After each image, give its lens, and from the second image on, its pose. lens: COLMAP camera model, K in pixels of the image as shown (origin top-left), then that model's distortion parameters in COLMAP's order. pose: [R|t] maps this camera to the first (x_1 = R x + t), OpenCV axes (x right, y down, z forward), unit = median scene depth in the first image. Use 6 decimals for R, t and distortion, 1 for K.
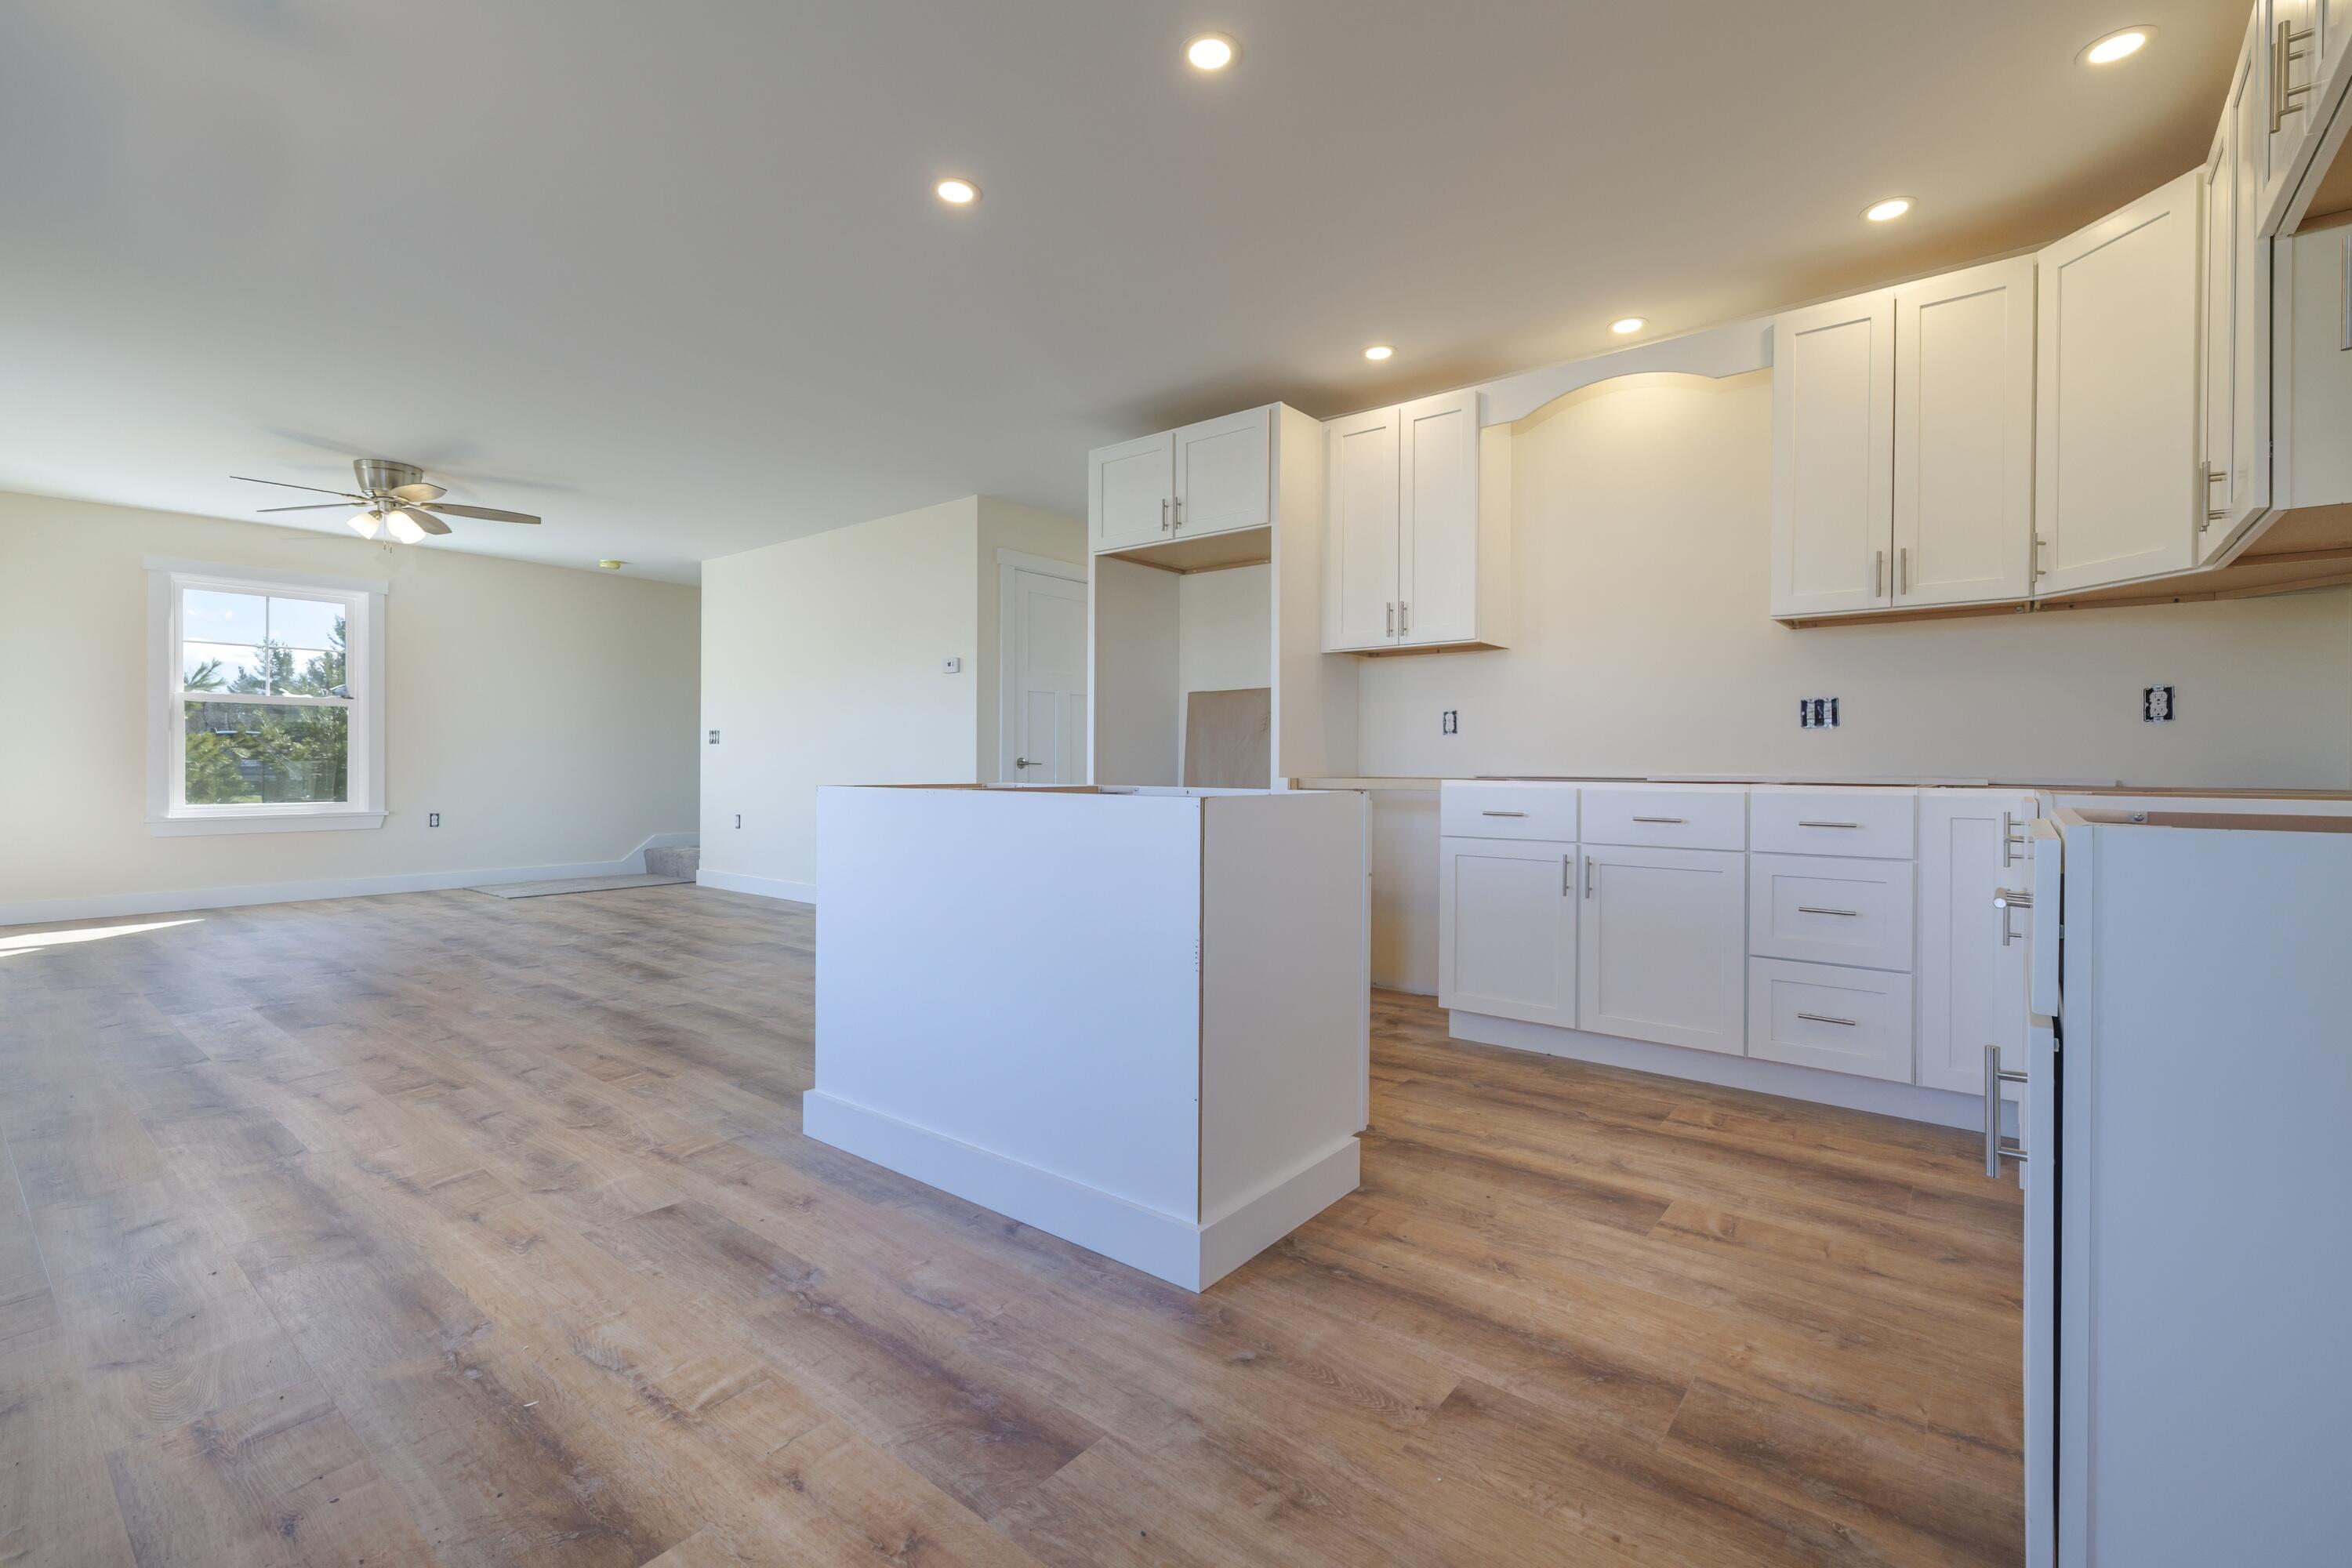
lens RADIAL K [[1001.5, 0, 1158.0], [0, 1001.5, 779.7], [0, 0, 1]] dist [0.002388, 0.000326]
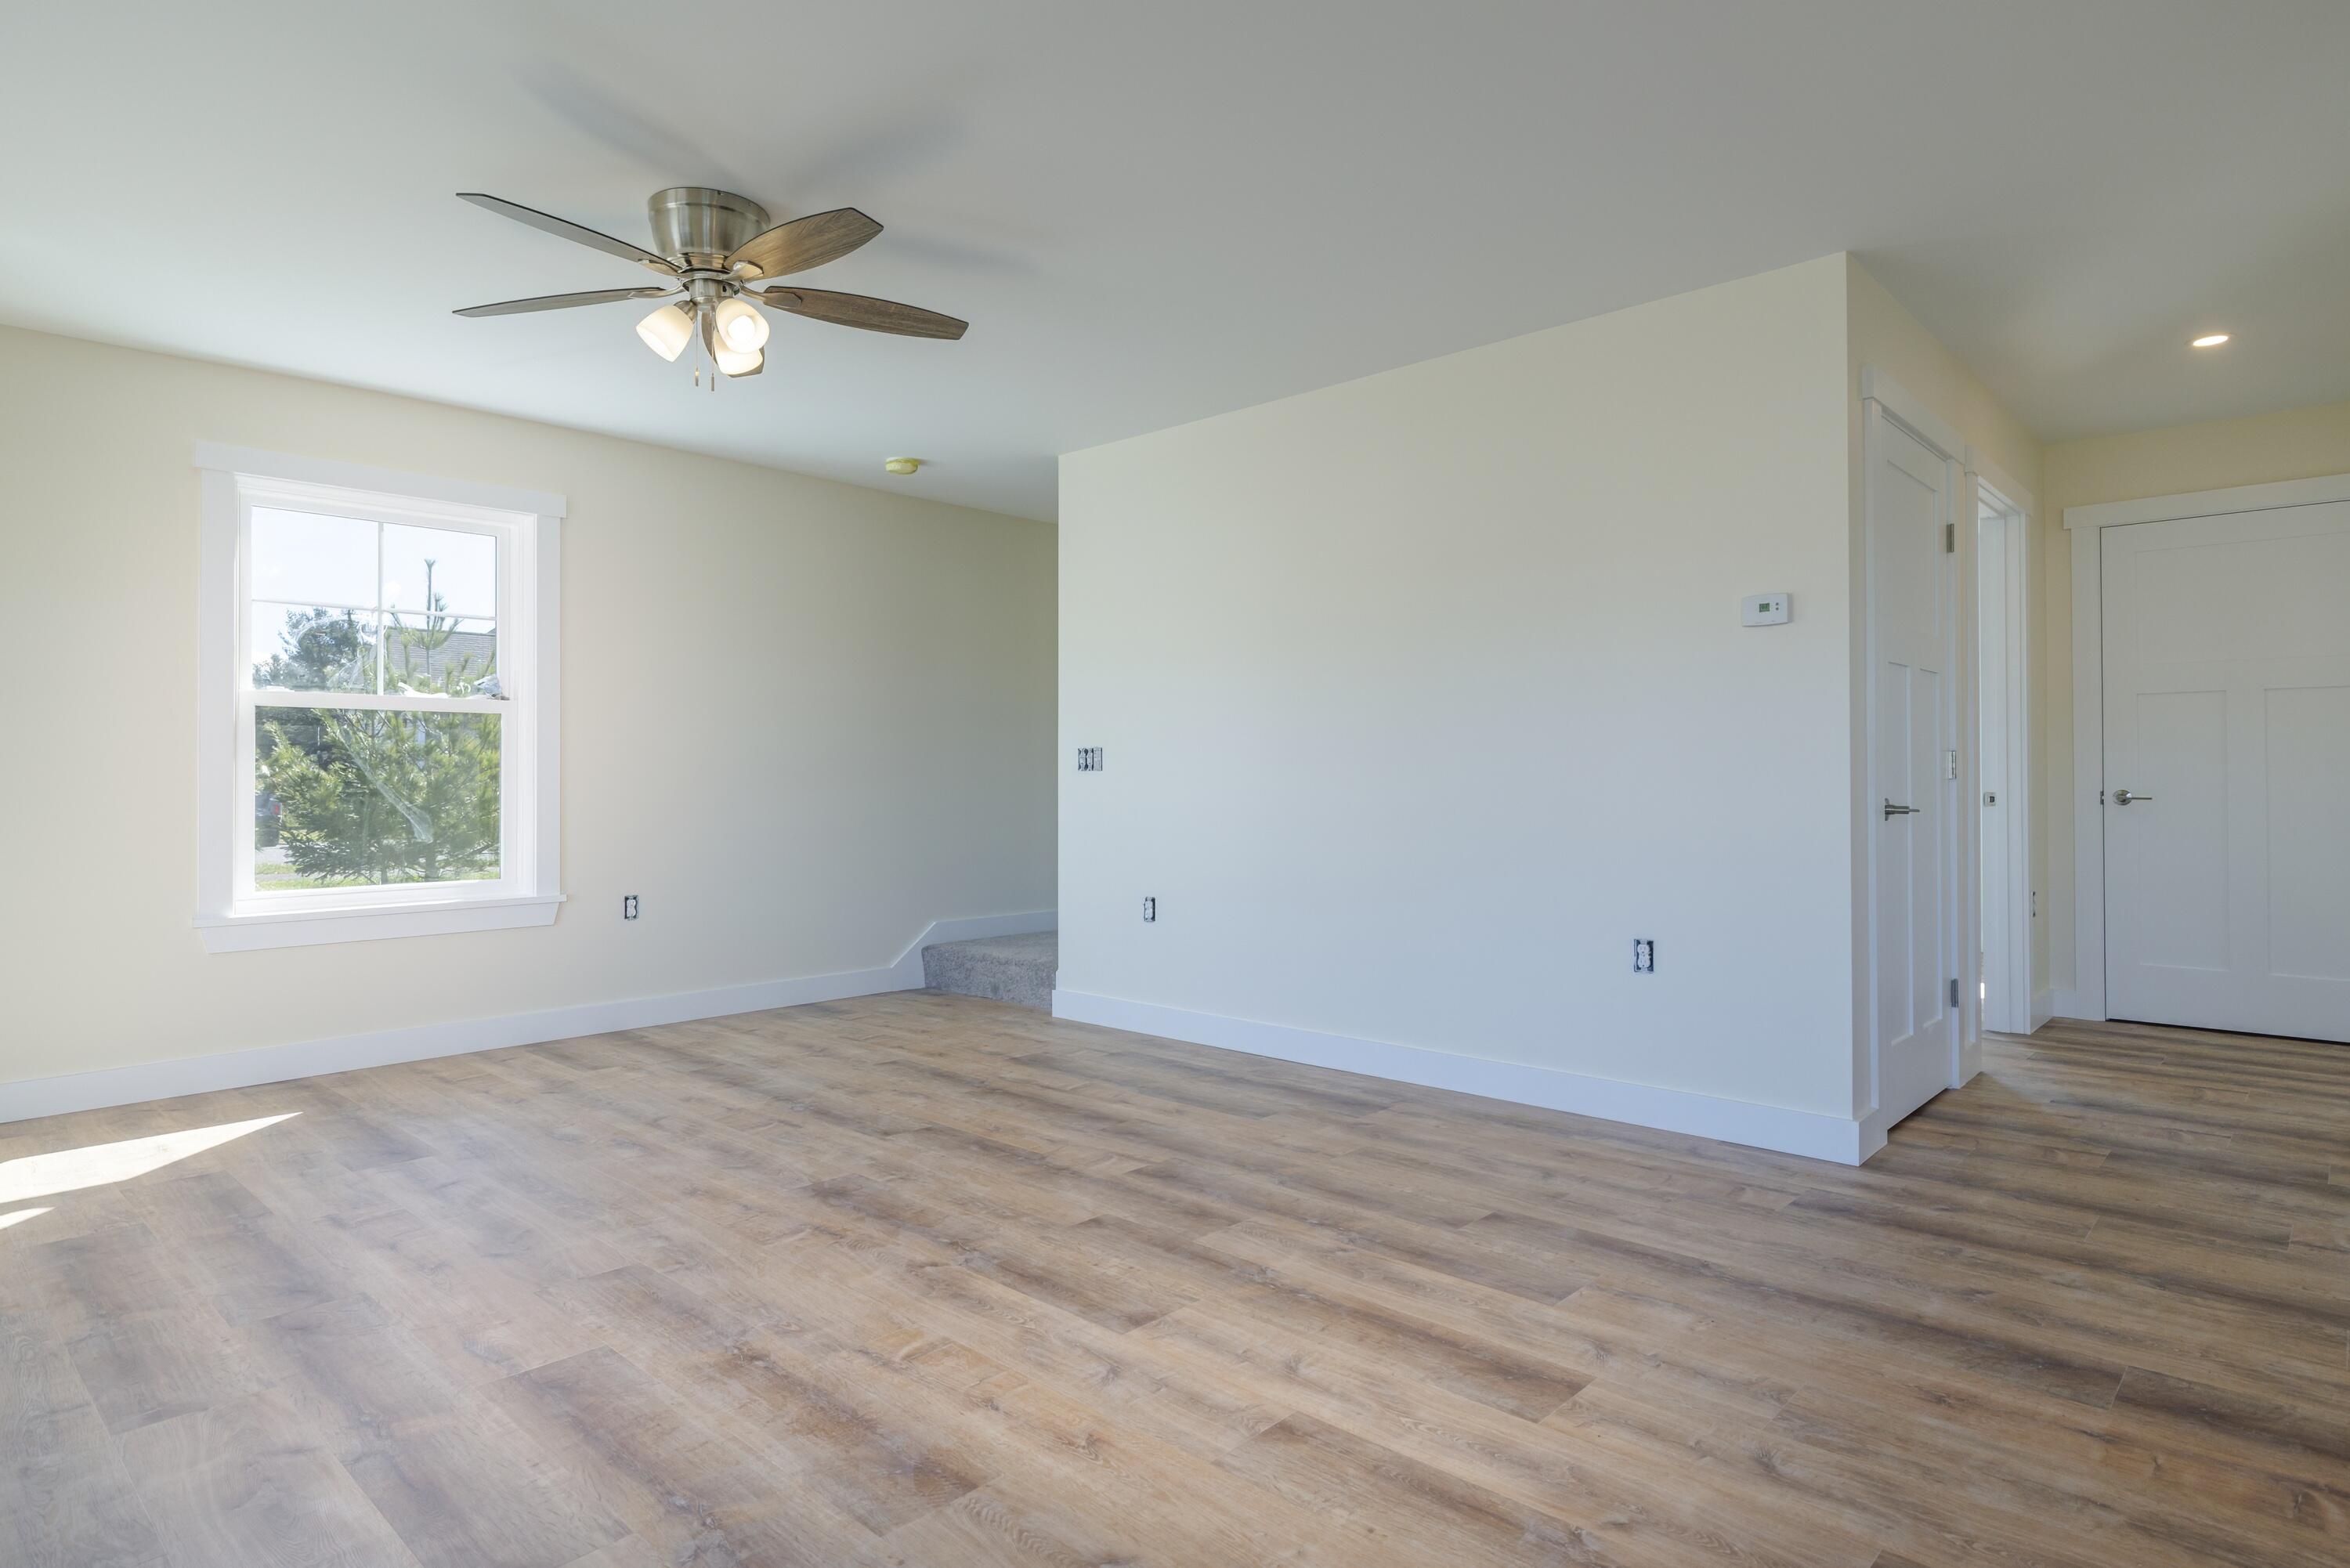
lens RADIAL K [[1270.0, 0, 1156.8], [0, 1270.0, 781.7], [0, 0, 1]] dist [0.002877, -0.000614]
pose [[0.996690, -0.008967, -0.080804, -0.373360], [0.007720, 0.999846, -0.015739, -0.019349], [0.080932, 0.015063, 0.996606, 0.304206]]
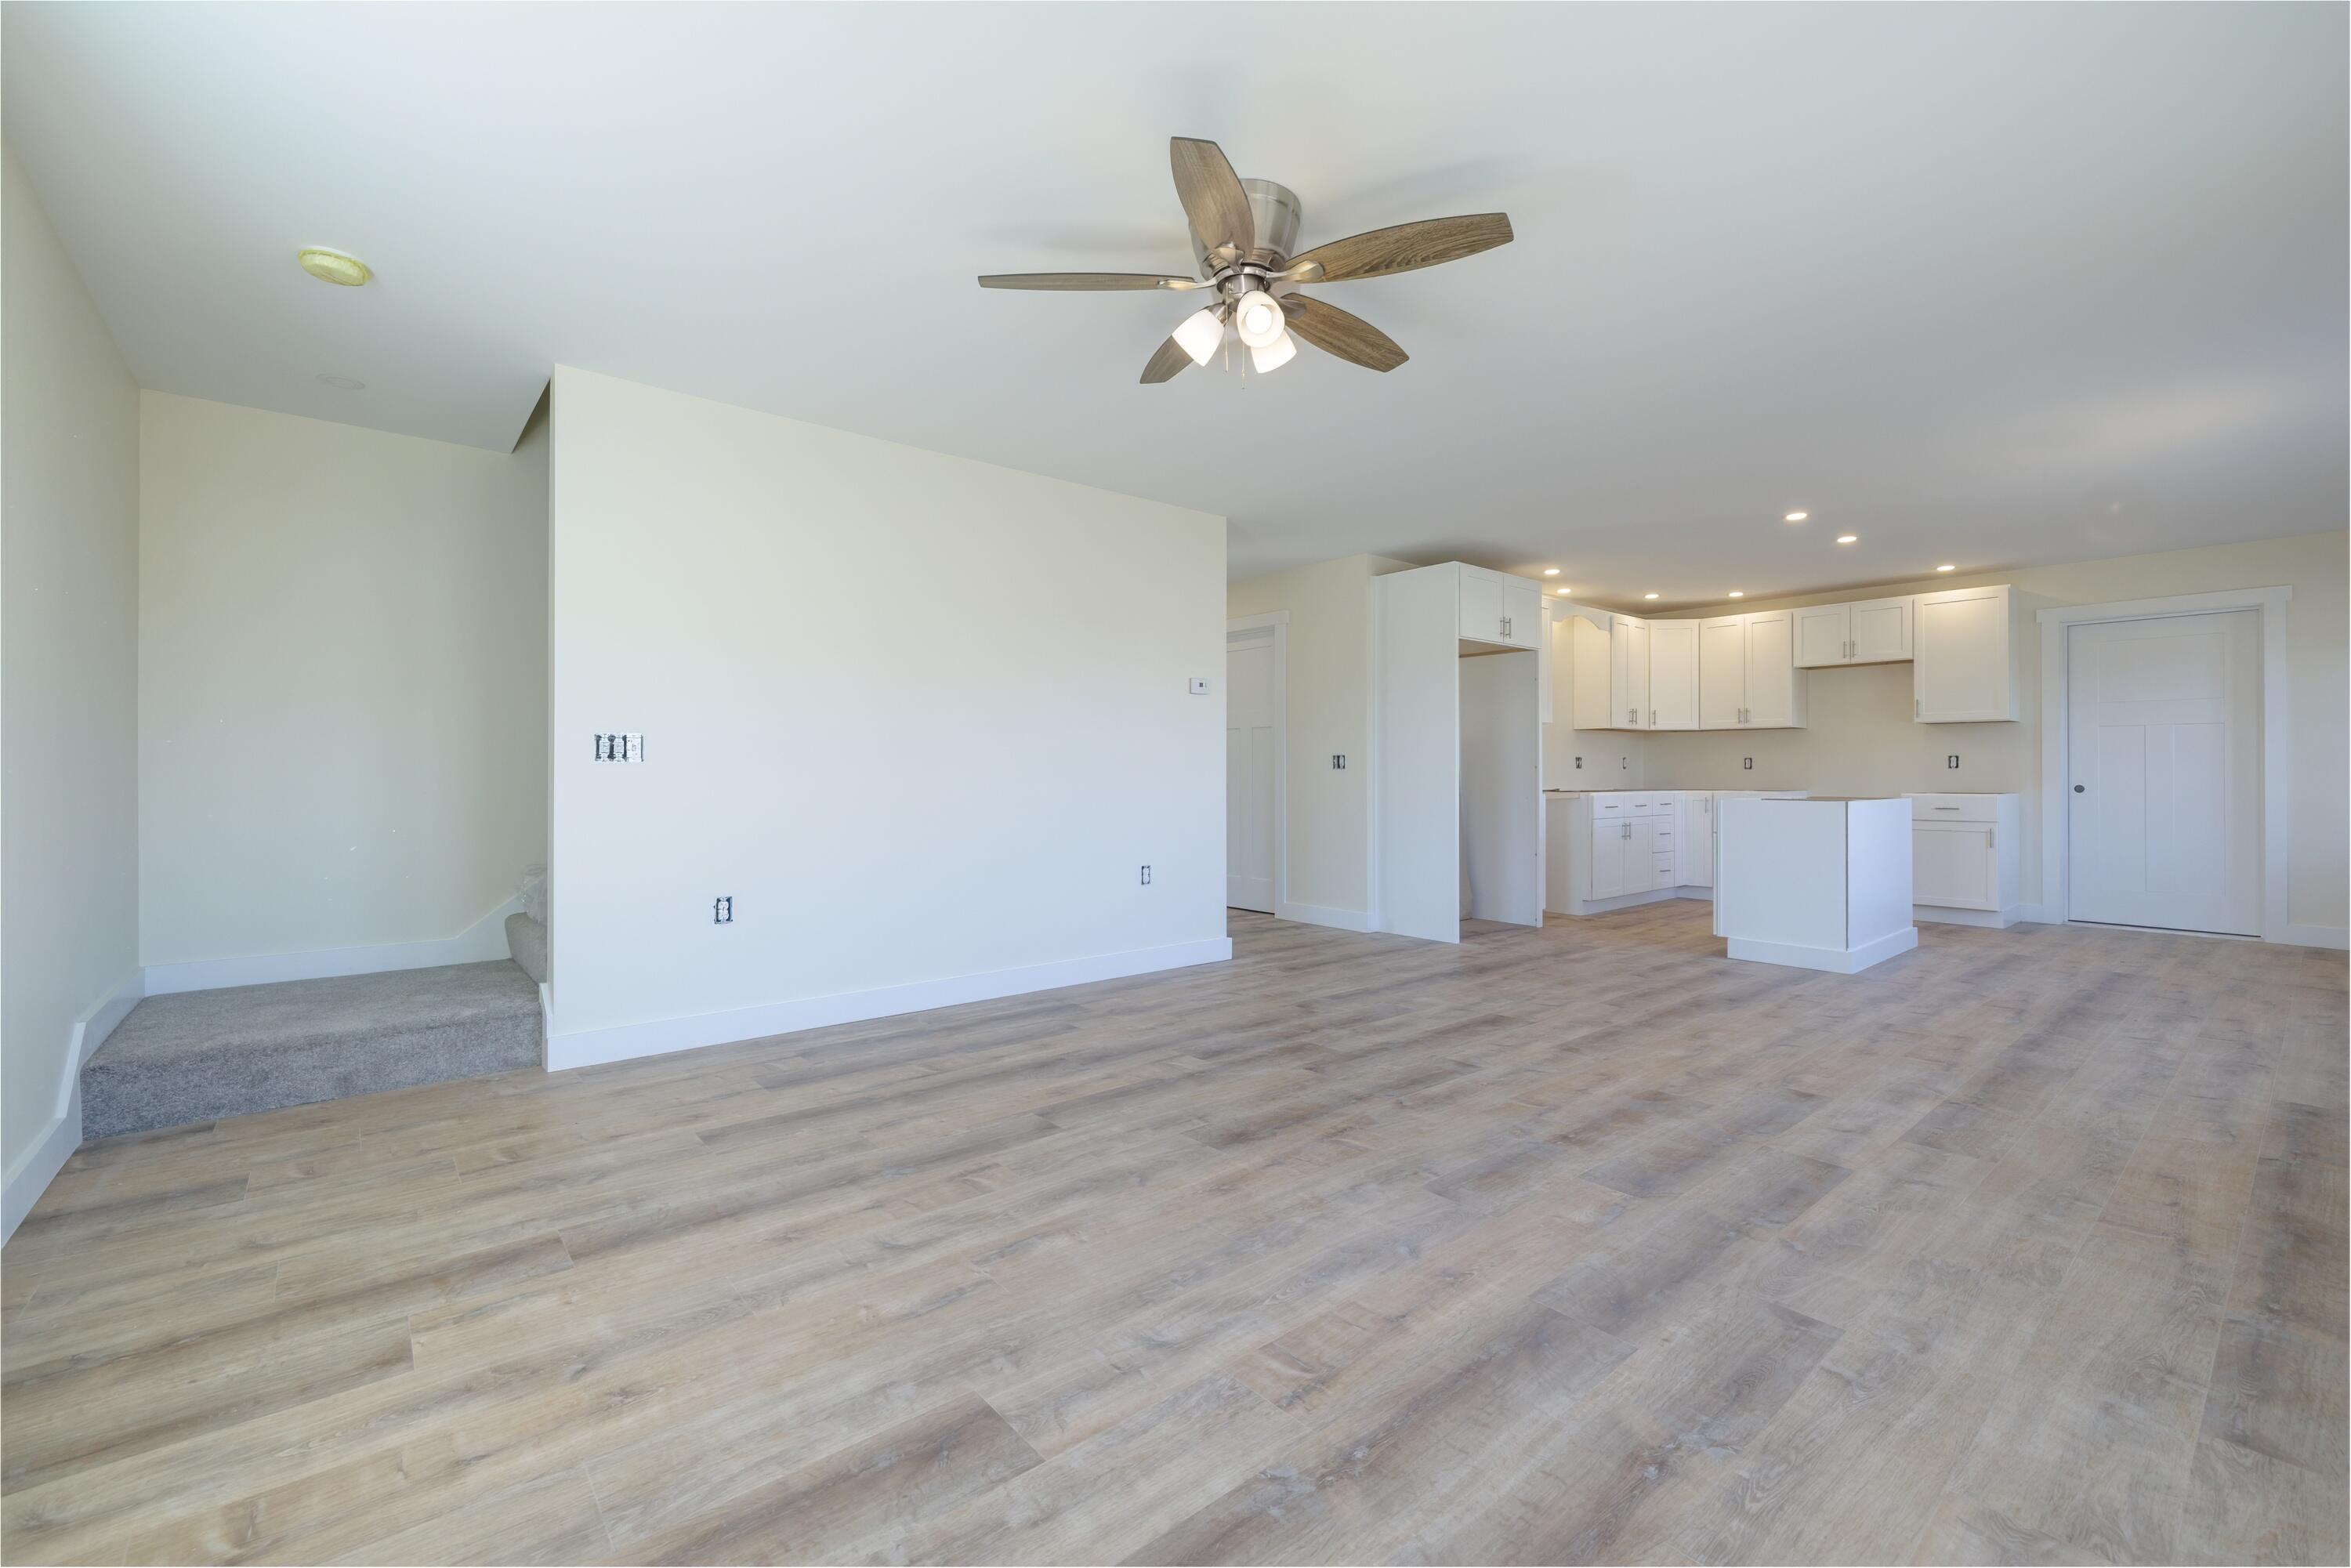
lens RADIAL K [[1001.0, 0, 1161.1], [0, 1001.0, 781.6], [0, 0, 1]] dist [0.002388, 0.000326]
pose [[0.196554, -0.014218, 0.980390, -0.928869], [0.016775, 0.999797, 0.011137, -0.029499], [-0.980349, 0.014257, 0.196753, 0.698631]]
